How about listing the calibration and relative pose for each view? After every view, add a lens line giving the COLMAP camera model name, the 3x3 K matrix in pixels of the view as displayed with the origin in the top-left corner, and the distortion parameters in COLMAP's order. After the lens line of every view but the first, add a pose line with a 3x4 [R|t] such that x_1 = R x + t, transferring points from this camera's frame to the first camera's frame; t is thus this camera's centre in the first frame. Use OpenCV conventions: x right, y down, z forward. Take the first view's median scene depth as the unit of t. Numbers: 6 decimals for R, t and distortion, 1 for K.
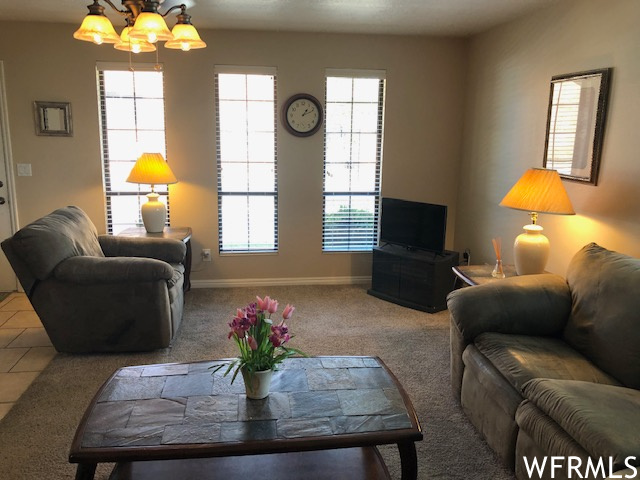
lens RADIAL K [[528.8, 0, 319.9], [0, 528.8, 235.7], [0, 0, 1]] dist [0.063679, -0.079969]
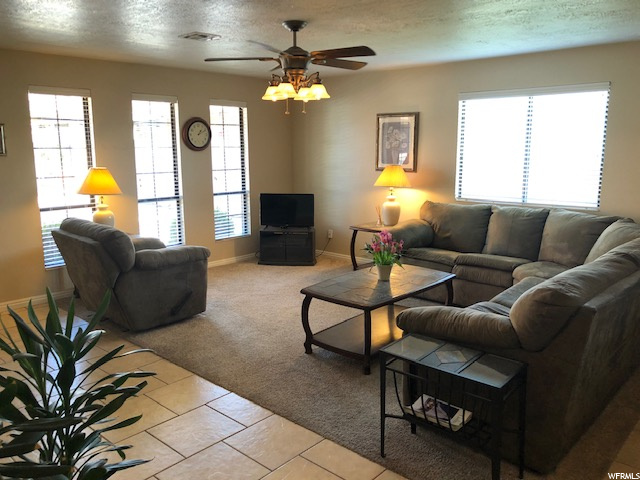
lens RADIAL K [[521.4, 0, 319.7], [0, 521.4, 234.9], [0, 0, 1]] dist [0.047993, -0.073612]
pose [[0.760690, -0.124976, 0.636971, -0.650636], [0.142286, 0.989529, 0.024226, 0.024340], [-0.633329, 0.072204, 0.770507, -0.143131]]
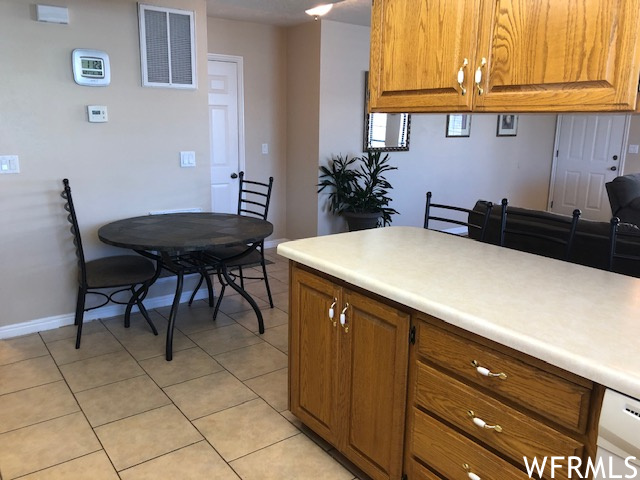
lens RADIAL K [[528.8, 0, 319.9], [0, 528.8, 235.7], [0, 0, 1]] dist [0.063679, -0.079969]
pose [[0.492512, 0.180317, -0.851421, 0.339966], [-0.181784, 0.978036, 0.101978, 0.121492], [0.851109, 0.104549, 0.514473, -0.501650]]
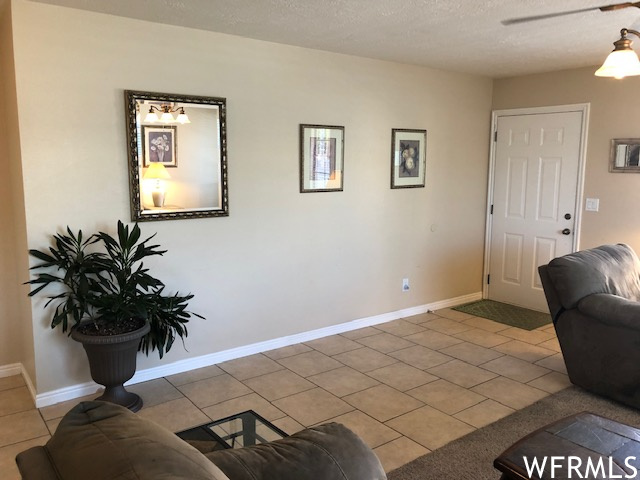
lens RADIAL K [[528.8, 0, 319.9], [0, 528.8, 235.7], [0, 0, 1]] dist [0.063679, -0.079969]
pose [[0.498347, 0.111956, -0.859719, 0.081300], [-0.170854, 0.984863, 0.029215, -0.003632], [0.849976, 0.132328, 0.509932, 0.029034]]
